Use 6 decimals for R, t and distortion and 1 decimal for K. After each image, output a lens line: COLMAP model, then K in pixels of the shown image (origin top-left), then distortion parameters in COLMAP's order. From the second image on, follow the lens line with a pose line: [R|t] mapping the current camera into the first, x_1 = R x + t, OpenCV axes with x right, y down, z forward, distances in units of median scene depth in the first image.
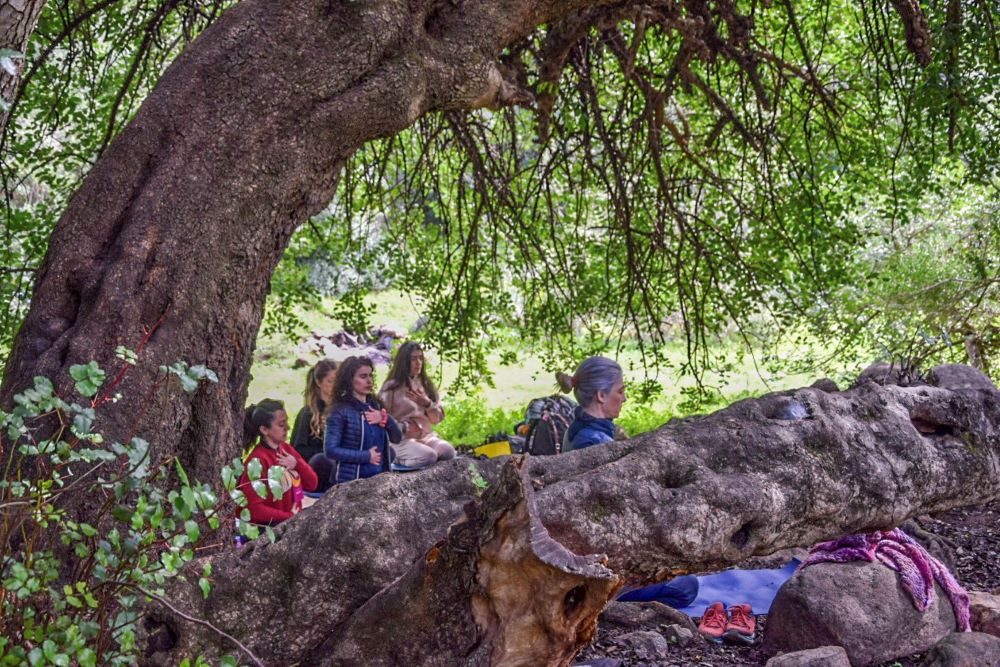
lens RADIAL K [[1381.4, 0, 502.9], [0, 1381.4, 327.4], [0, 0, 1]] dist [-0.026086, 0.000000]
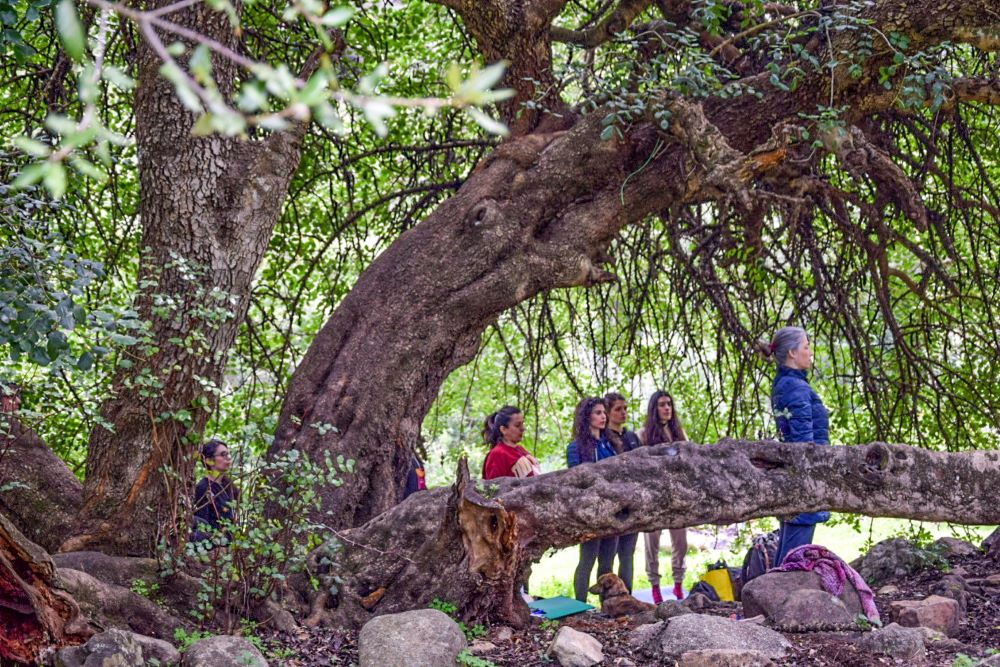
lens RADIAL K [[1381.4, 0, 497.9], [0, 1381.4, 336.2], [0, 0, 1]] dist [-0.026086, 0.000000]
pose [[0.977134, -0.054561, -0.205507, 0.309739], [0.031229, 0.992862, -0.115111, 0.092206], [0.210320, 0.106061, 0.971862, -0.674569]]
